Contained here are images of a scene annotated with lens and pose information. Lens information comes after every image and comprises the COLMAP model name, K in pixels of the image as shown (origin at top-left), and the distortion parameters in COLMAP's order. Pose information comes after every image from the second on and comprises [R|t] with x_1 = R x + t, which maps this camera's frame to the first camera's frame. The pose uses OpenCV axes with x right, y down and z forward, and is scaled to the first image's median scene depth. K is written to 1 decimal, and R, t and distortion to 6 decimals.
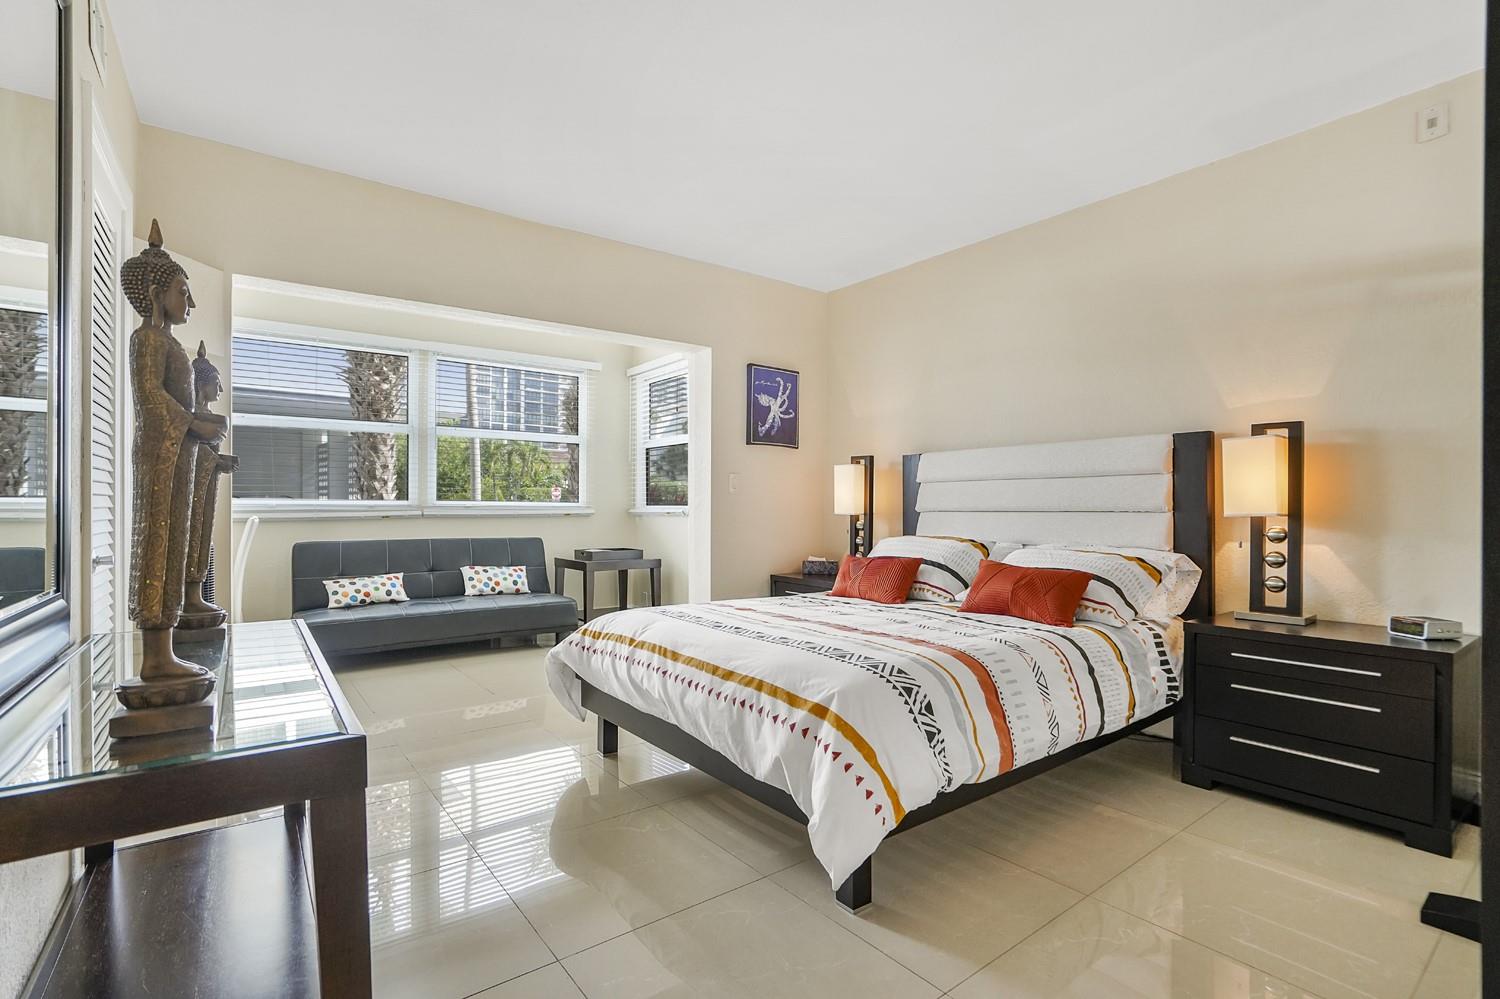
lens RADIAL K [[706.1, 0, 728.8], [0, 706.1, 510.9], [0, 0, 1]] dist [-0.022472, 0.000400]
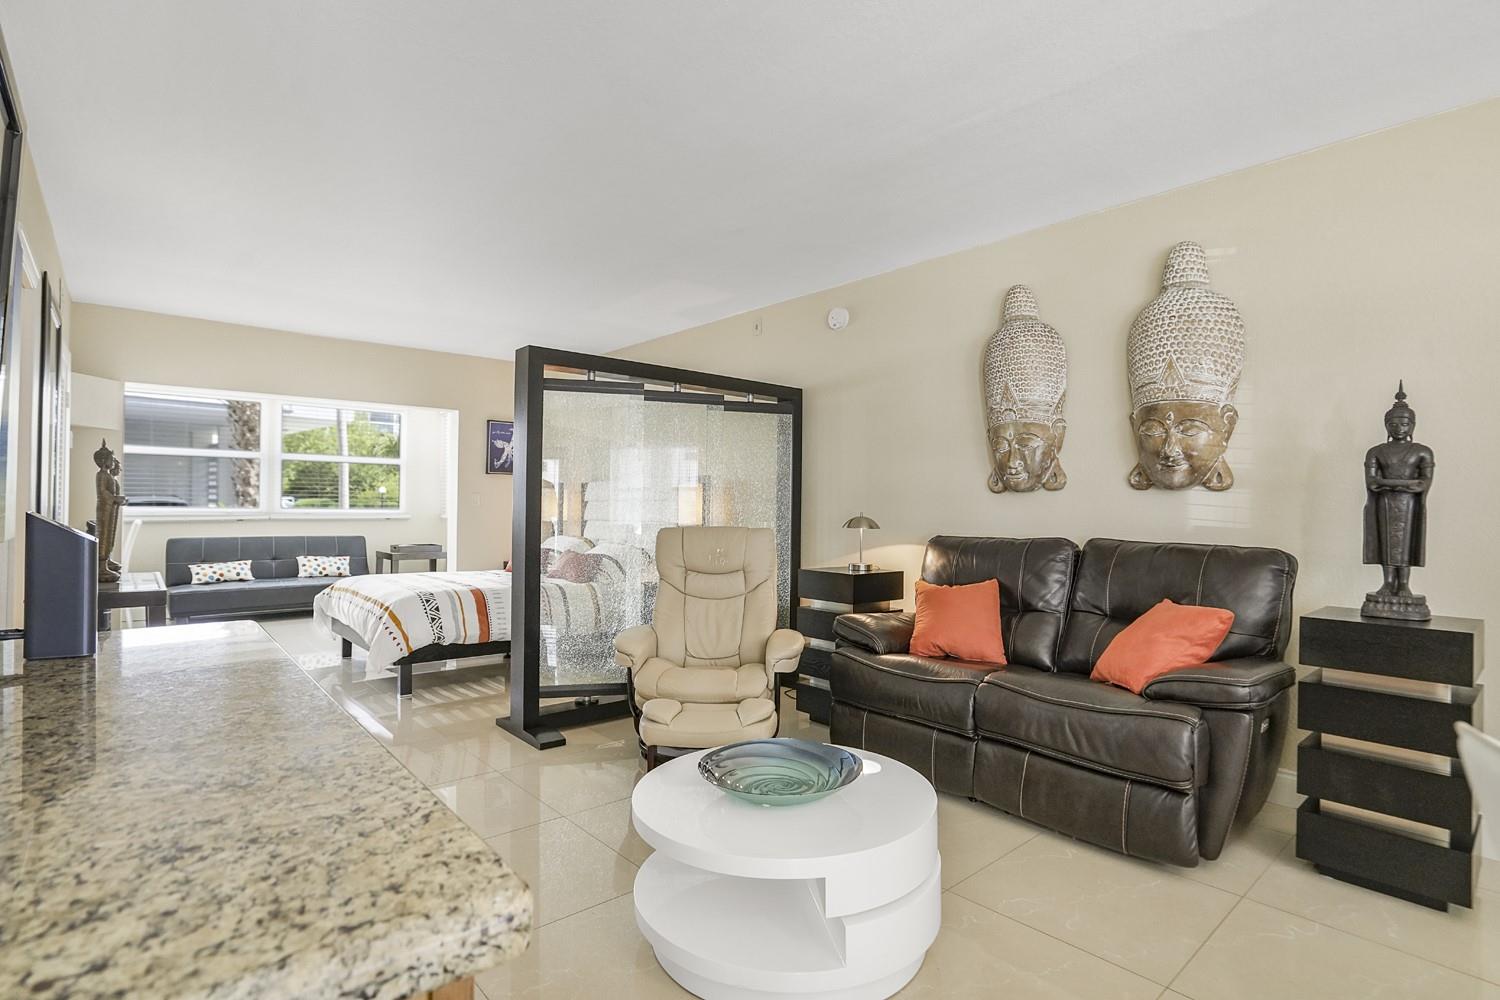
lens RADIAL K [[739.4, 0, 737.4], [0, 739.4, 506.6], [0, 0, 1]] dist [-0.023043, 0.000363]
pose [[0.996036, 0.008536, 0.088545, 0.380020], [-0.008039, 0.999950, -0.005970, -0.017725], [-0.088592, 0.005234, 0.996054, -0.548069]]
